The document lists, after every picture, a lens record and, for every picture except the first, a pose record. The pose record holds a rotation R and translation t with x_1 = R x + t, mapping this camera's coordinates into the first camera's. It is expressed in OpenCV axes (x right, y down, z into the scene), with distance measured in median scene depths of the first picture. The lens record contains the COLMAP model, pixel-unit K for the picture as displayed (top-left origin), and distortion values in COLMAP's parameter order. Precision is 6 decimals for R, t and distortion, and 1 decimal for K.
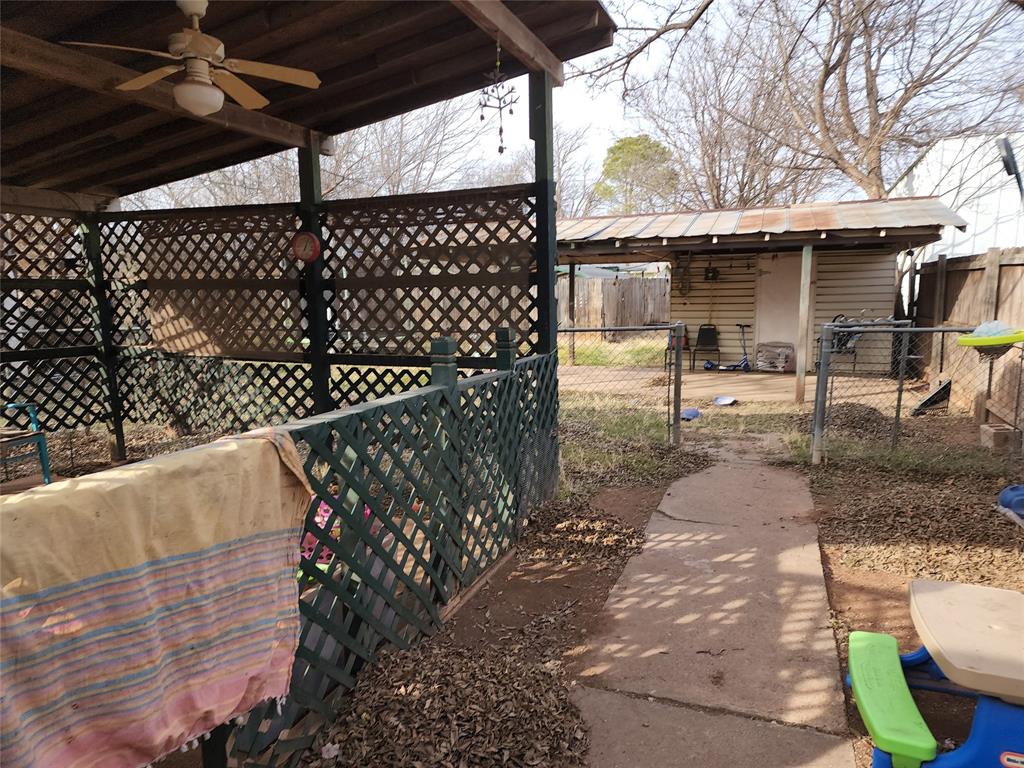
lens RADIAL K [[705.8, 0, 512.0], [0, 705.8, 384.0], [0, 0, 1]] dist [0.034484, -0.004068]
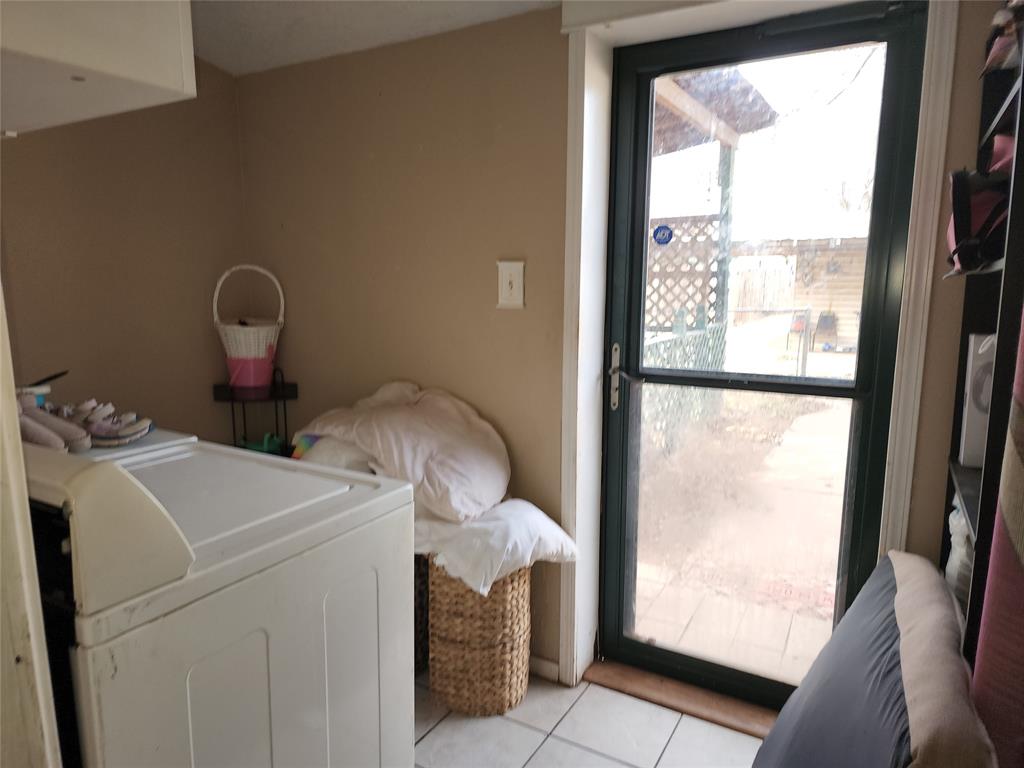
lens RADIAL K [[680.0, 0, 512.0], [0, 680.0, 384.0], [0, 0, 1]] dist [-0.004237, -0.001791]
pose [[0.986710, 0.045793, -0.155906, -0.072180], [-0.041321, 0.998640, 0.031806, 0.028181], [0.157151, -0.024942, 0.987260, -0.239065]]
